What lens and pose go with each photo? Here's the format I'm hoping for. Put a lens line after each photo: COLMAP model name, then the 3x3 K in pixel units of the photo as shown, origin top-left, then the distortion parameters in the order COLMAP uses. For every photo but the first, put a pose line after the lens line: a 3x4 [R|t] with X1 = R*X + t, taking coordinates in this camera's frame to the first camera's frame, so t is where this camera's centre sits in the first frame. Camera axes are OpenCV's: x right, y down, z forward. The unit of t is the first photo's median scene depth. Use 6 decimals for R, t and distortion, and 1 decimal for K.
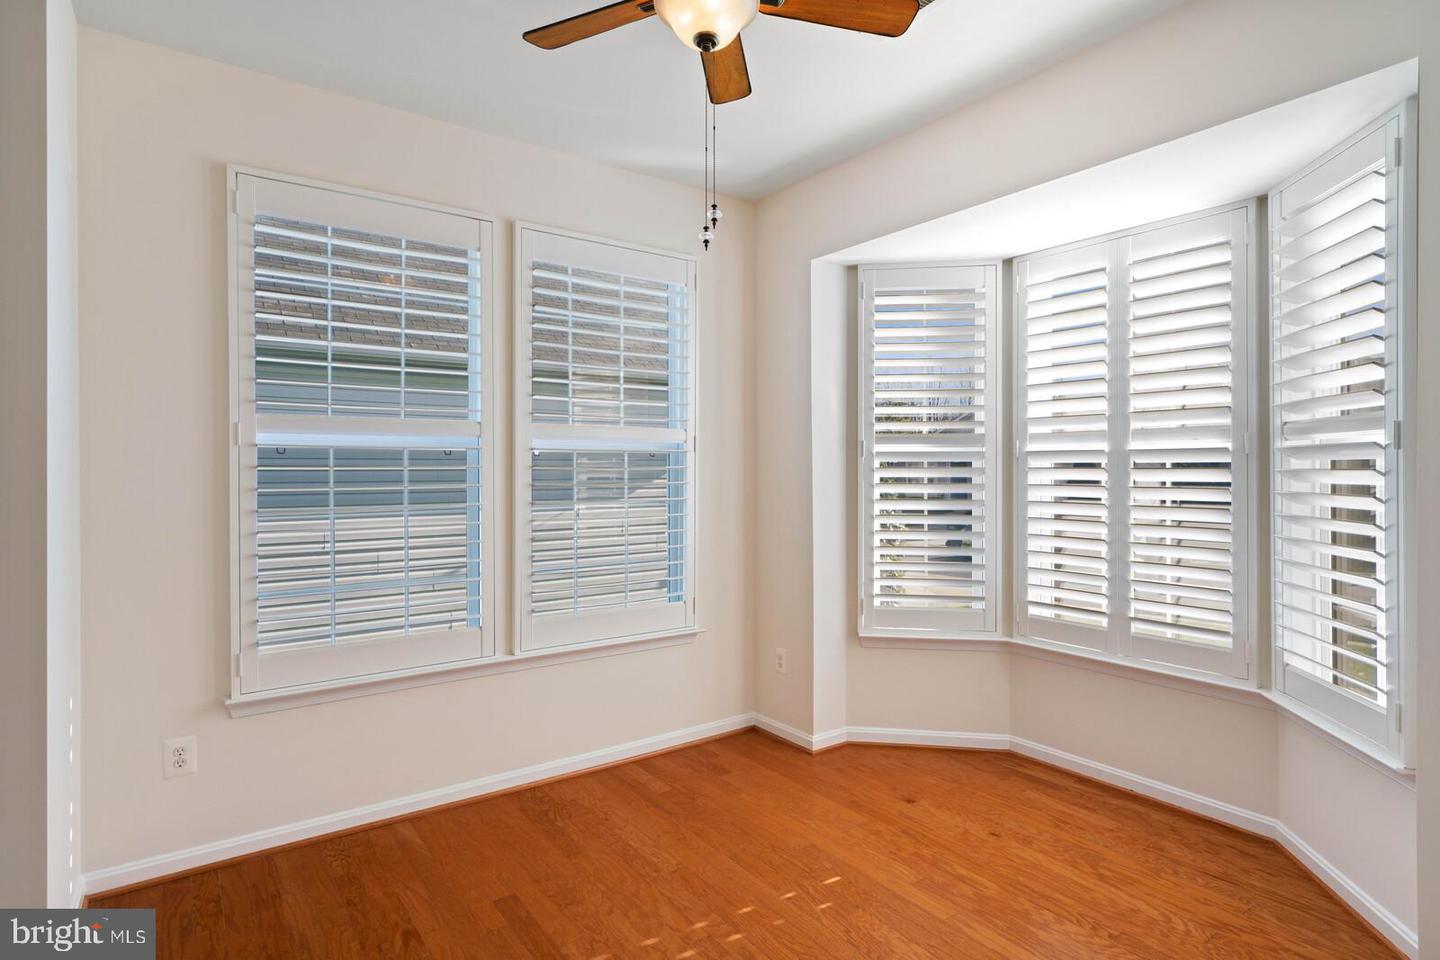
lens RADIAL K [[746.3, 0, 722.3], [0, 746.3, 465.6], [0, 0, 1]] dist [0.001684, 0.001268]
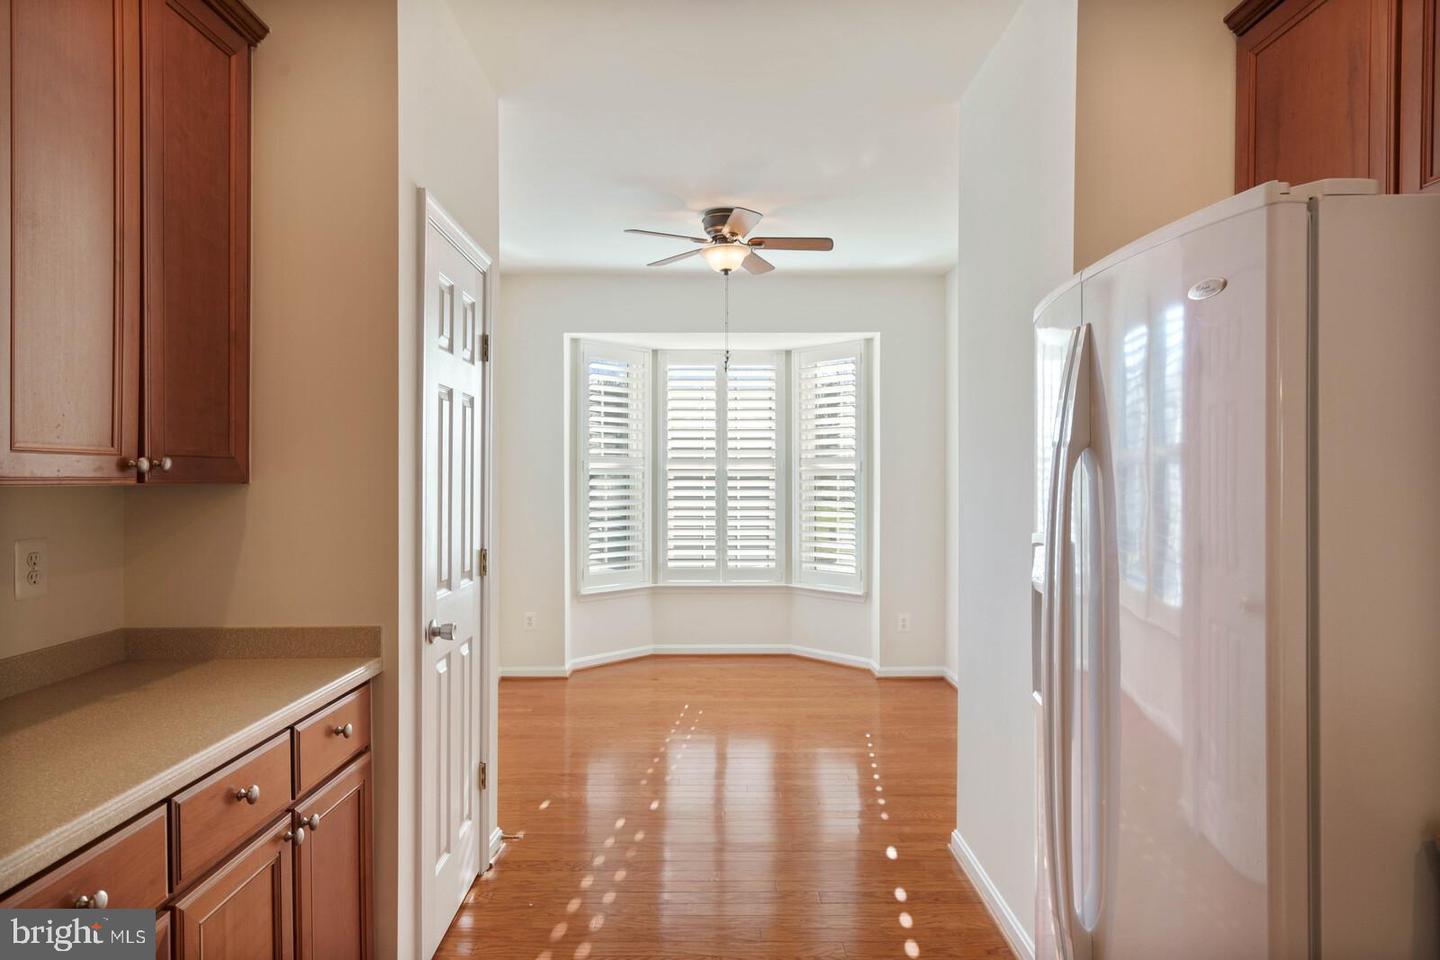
lens RADIAL K [[832.8, 0, 720.0], [0, 832.8, 480.0], [0, 0, 1]] dist [-0.000861, -0.000106]
pose [[0.587975, -0.002224, 0.808876, -1.139711], [-0.003393, 0.999981, 0.005215, -0.005082], [-0.808872, -0.005811, 0.587956, -0.201562]]
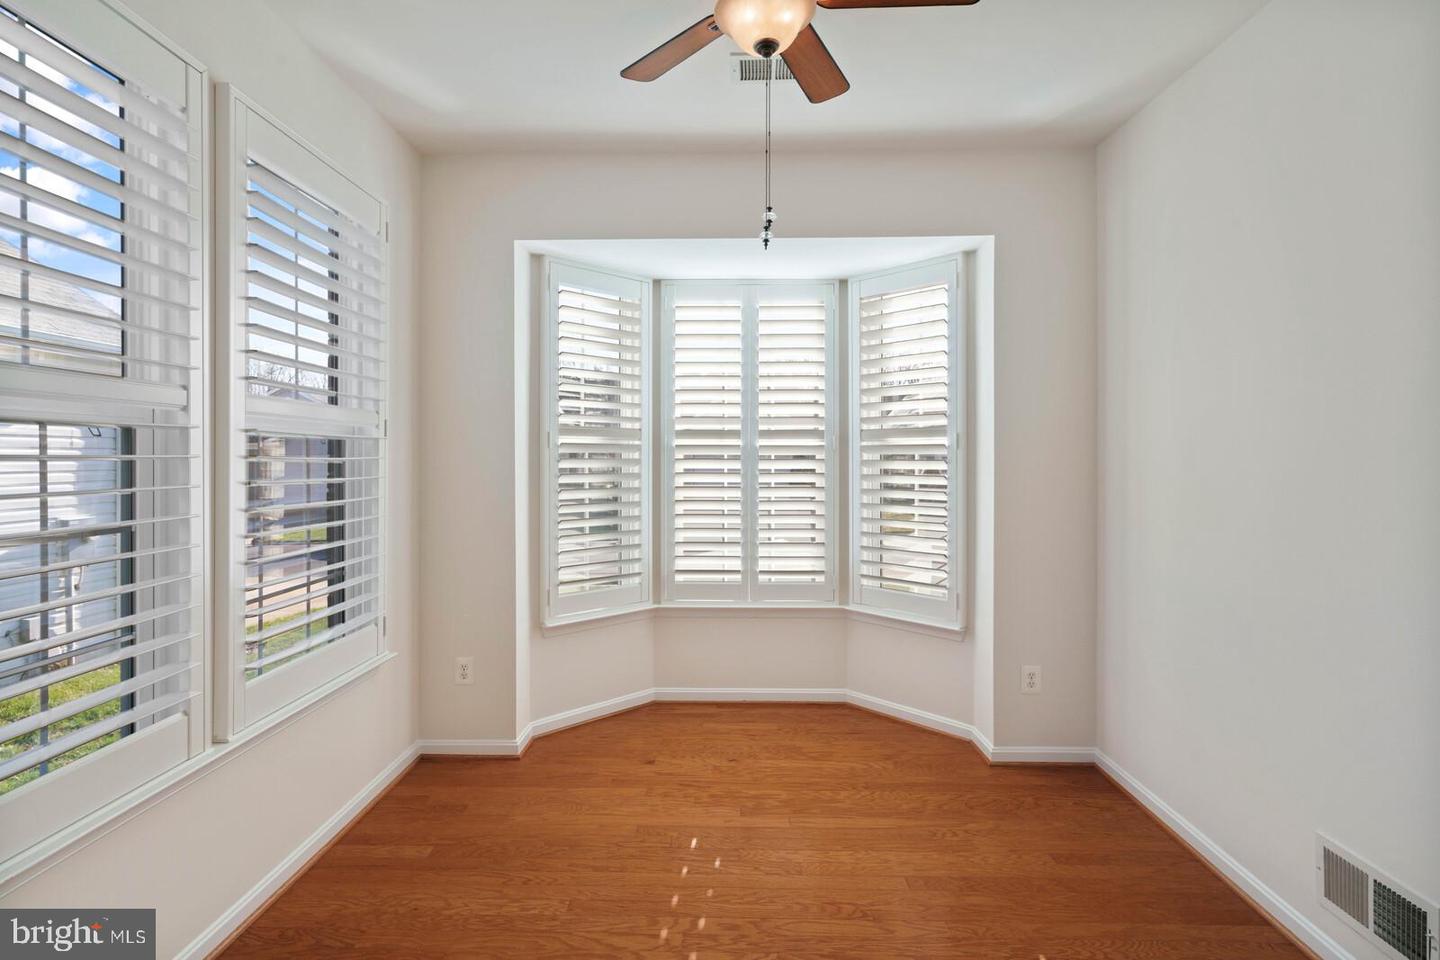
lens RADIAL K [[719.4, 0, 722.6], [0, 719.4, 458.1], [0, 0, 1]] dist [-0.003617, 0.000099]
pose [[0.609542, 0.001378, 0.792752, -0.512501], [-0.003985, 0.999991, 0.001326, -0.000297], [-0.792744, -0.003967, 0.609542, 0.267013]]
